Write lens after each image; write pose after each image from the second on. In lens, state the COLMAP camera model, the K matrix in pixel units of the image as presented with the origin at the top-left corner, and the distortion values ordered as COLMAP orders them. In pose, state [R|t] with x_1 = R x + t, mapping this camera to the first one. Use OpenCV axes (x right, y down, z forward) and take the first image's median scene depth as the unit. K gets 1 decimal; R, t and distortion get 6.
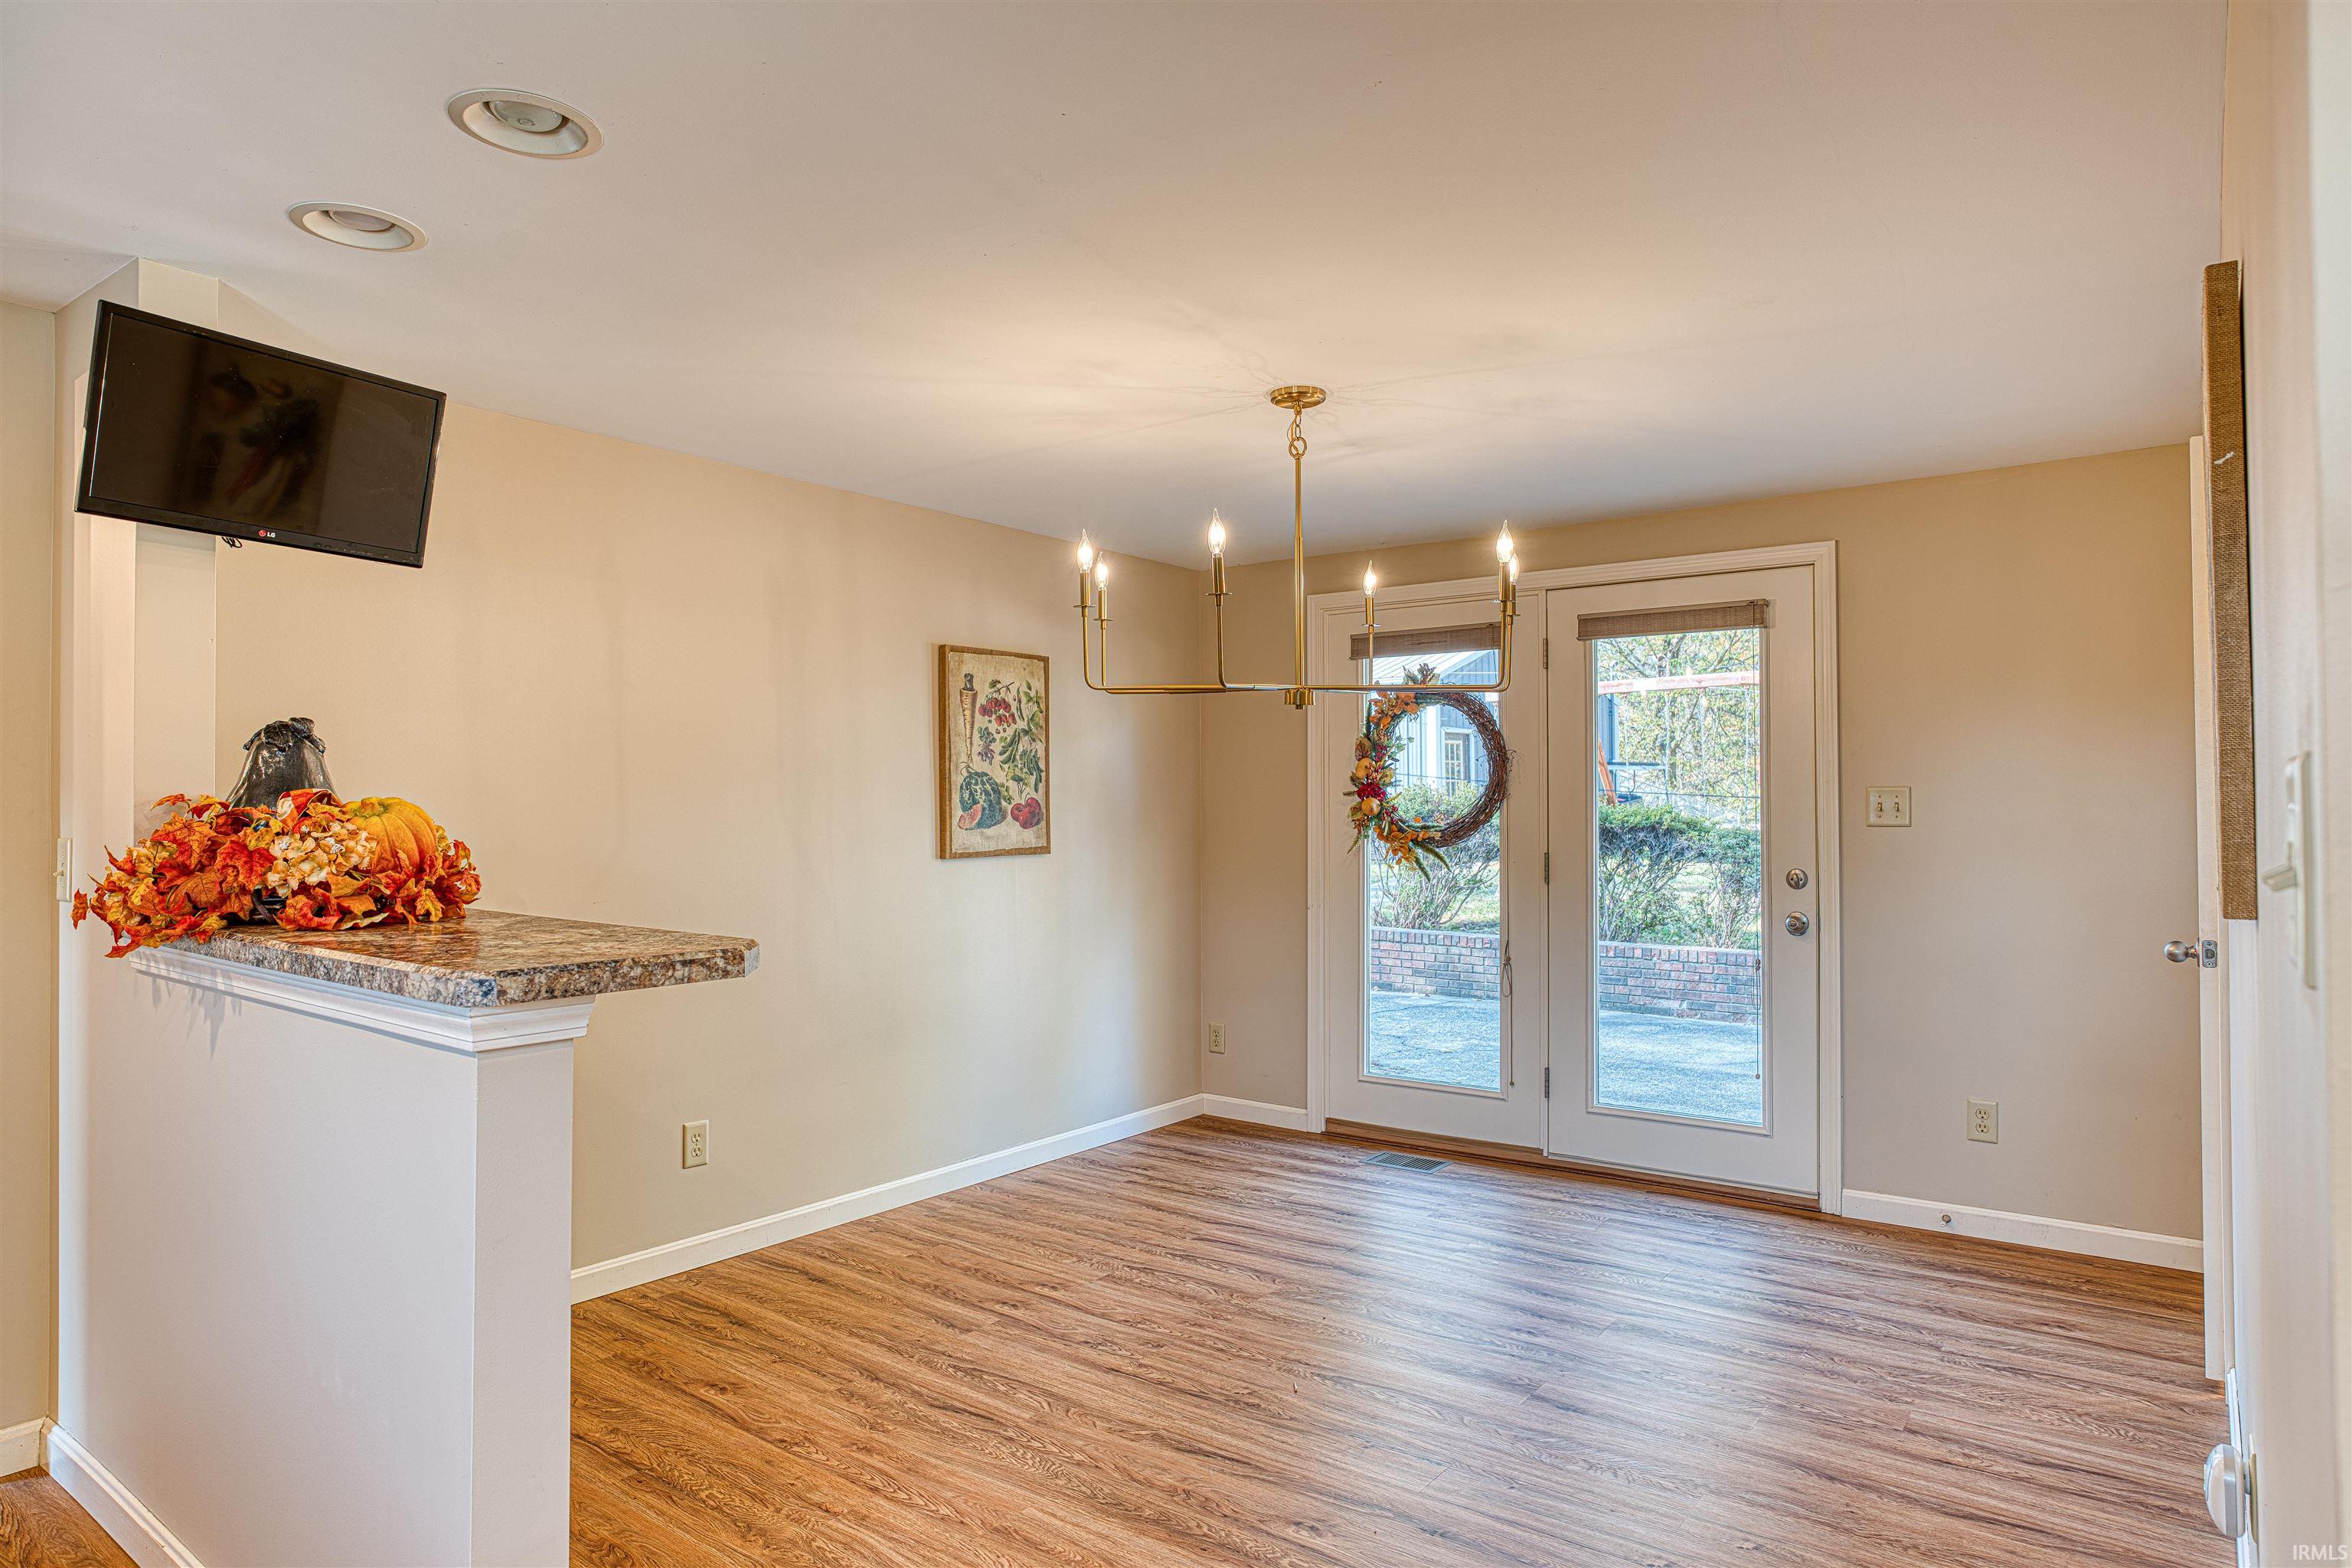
lens RADIAL K [[1372.0, 0, 1177.4], [0, 1372.0, 779.9], [0, 0, 1]] dist [-0.052457, 0.032046]
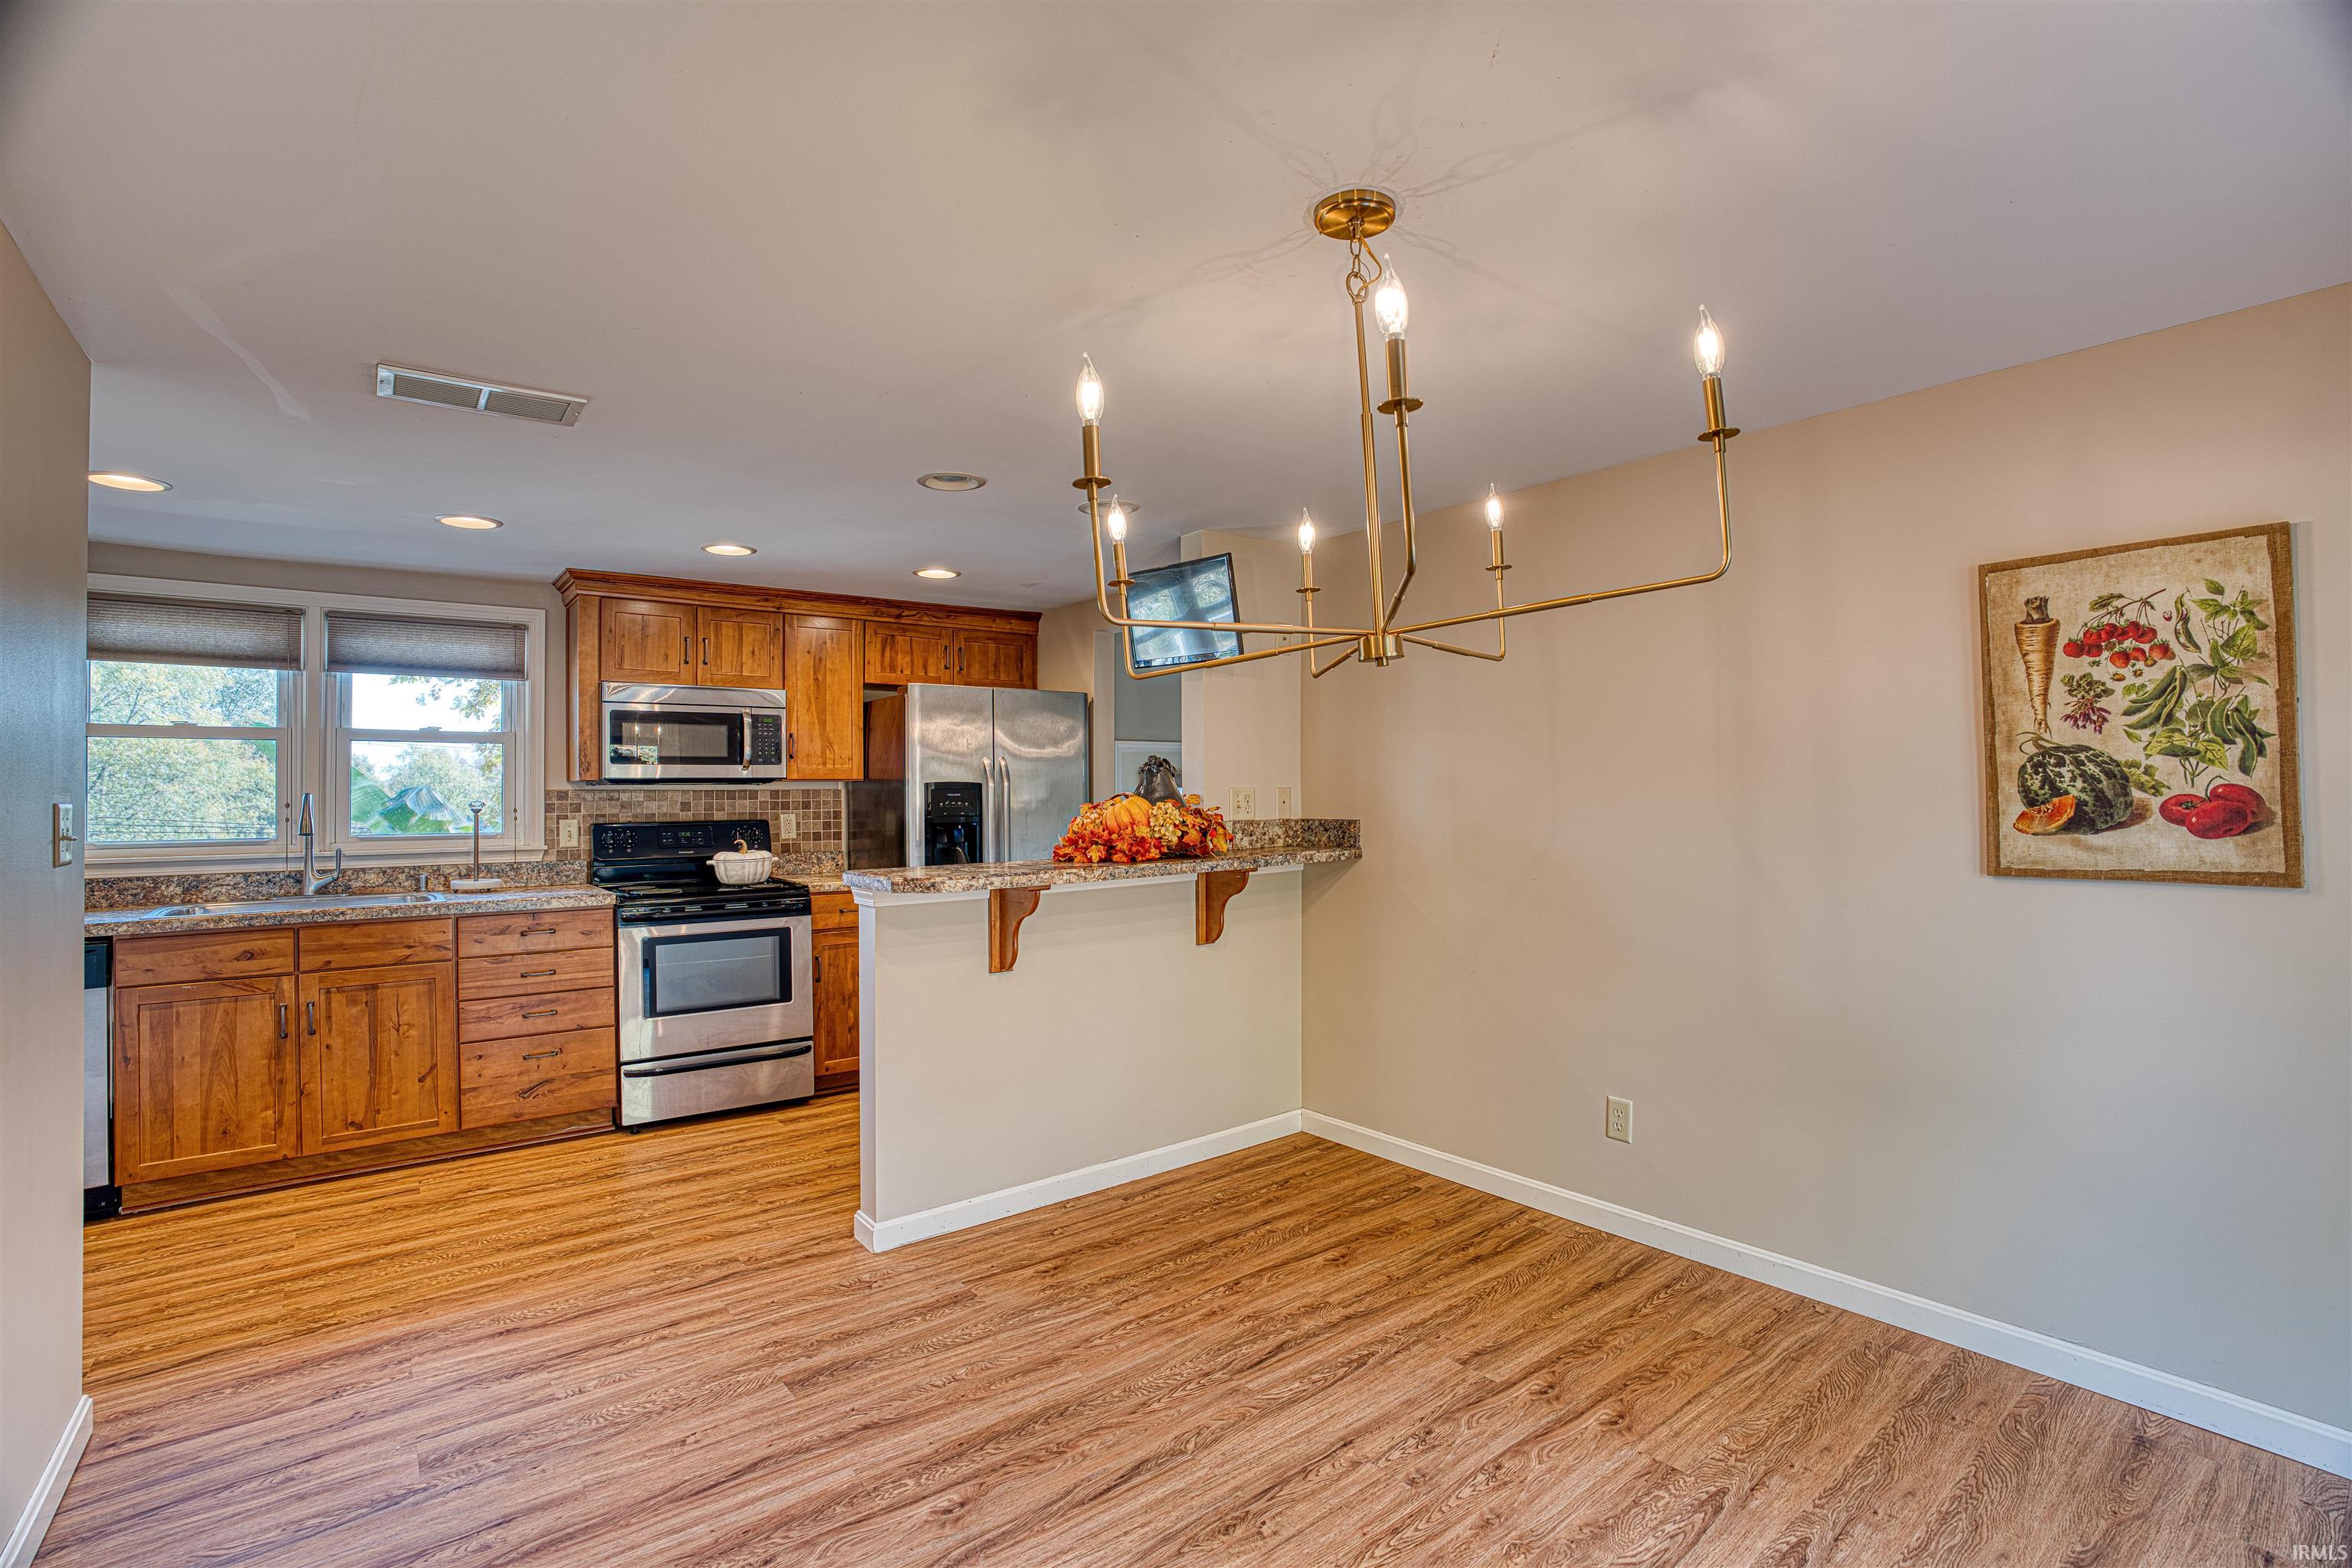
lens RADIAL K [[1080.3, 0, 1173.0], [0, 1080.3, 780.6], [0, 0, 1]] dist [-0.064964, 0.023436]
pose [[-0.251020, -0.005958, -0.967964, 0.505052], [0.026731, 0.999557, -0.013084, 0.006705], [0.967613, -0.029159, -0.250749, 0.836426]]
